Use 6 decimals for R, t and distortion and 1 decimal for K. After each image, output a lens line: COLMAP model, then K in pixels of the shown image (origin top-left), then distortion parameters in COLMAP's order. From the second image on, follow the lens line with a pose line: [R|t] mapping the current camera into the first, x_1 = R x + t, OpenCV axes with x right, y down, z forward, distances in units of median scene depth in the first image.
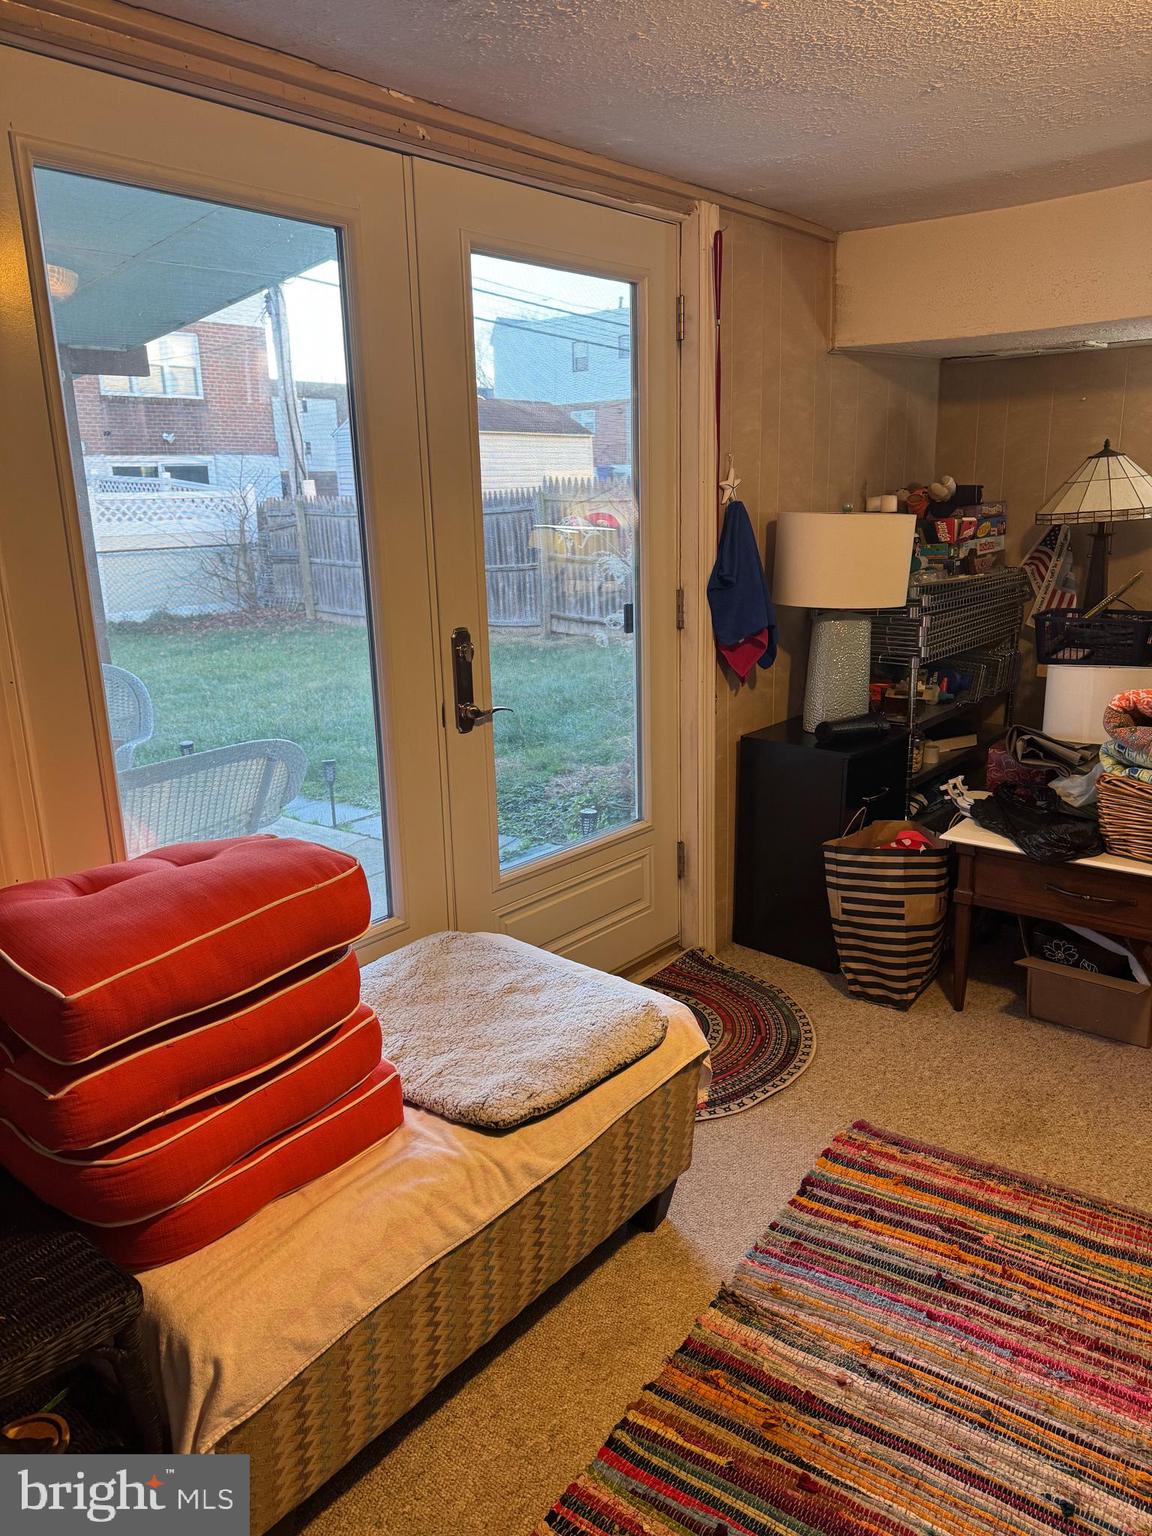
lens RADIAL K [[1076.2, 0, 587.3], [0, 1076.2, 759.6], [0, 0, 1]] dist [0.053029, -0.063387]
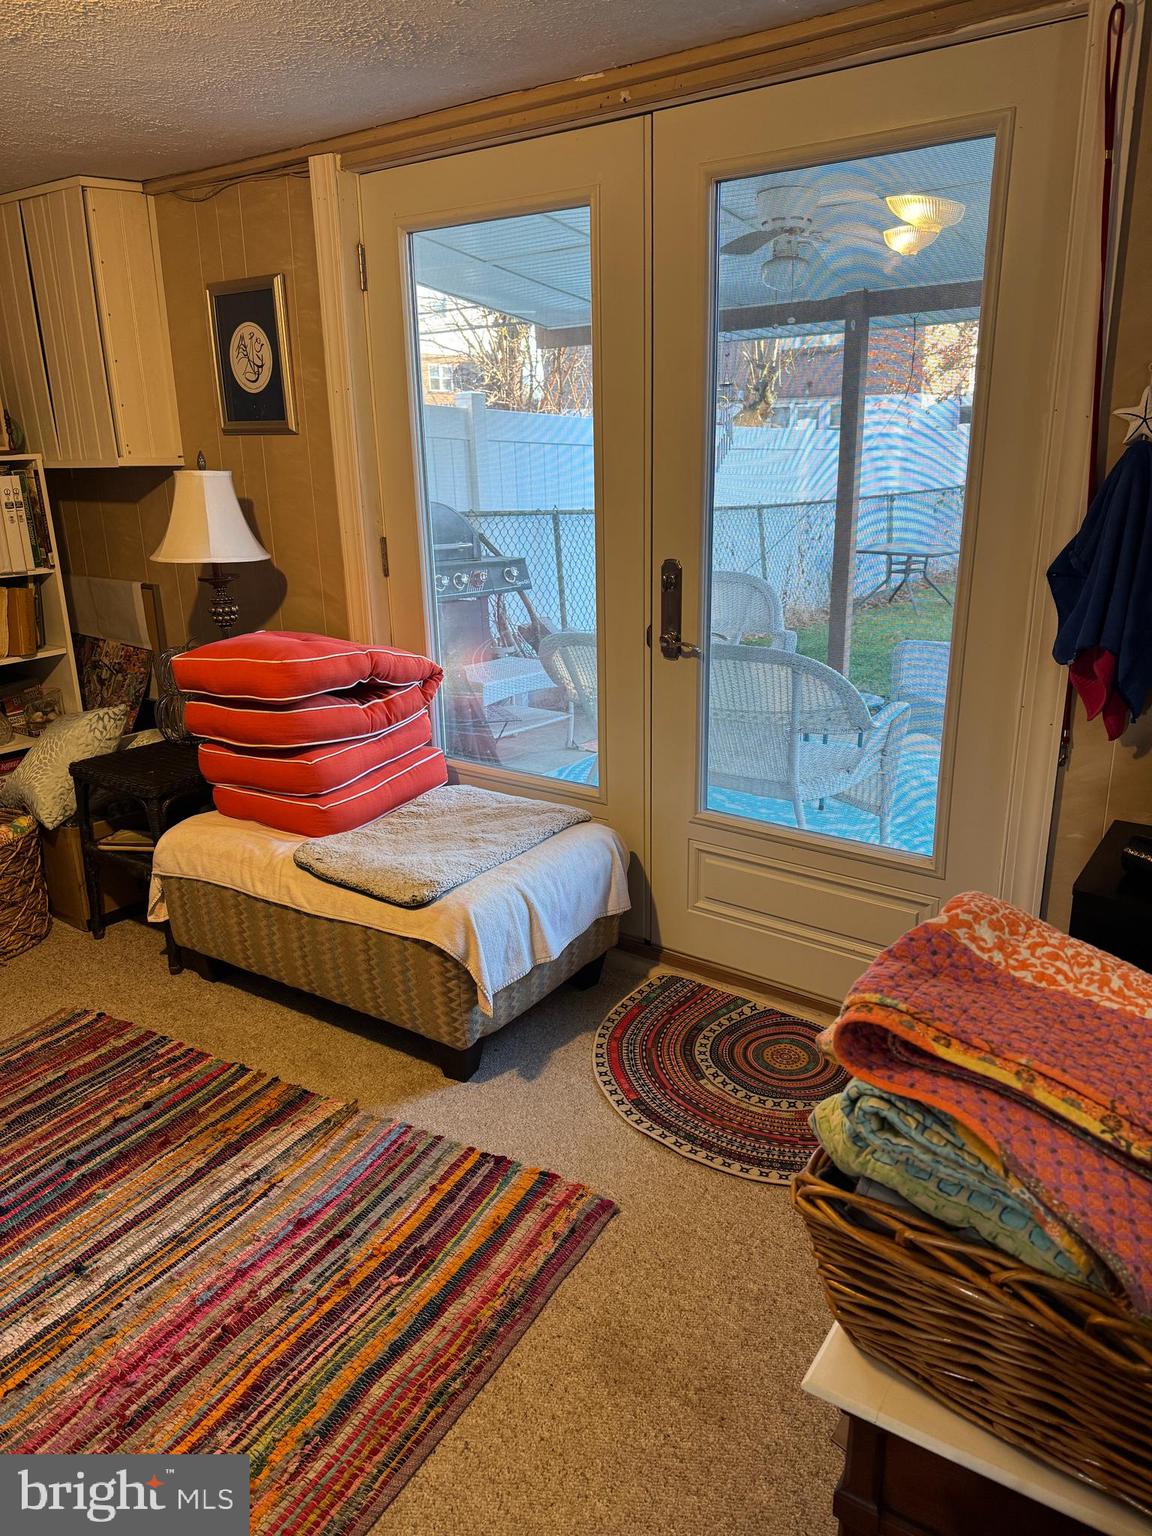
lens RADIAL K [[1076.2, 0, 584.7], [0, 1076.2, 770.7], [0, 0, 1]] dist [0.053029, -0.063387]
pose [[0.081596, 0.310169, -0.947173, 1.057873], [-0.227371, 0.931075, 0.285310, -0.238519], [0.970384, 0.192079, 0.146495, 0.894778]]
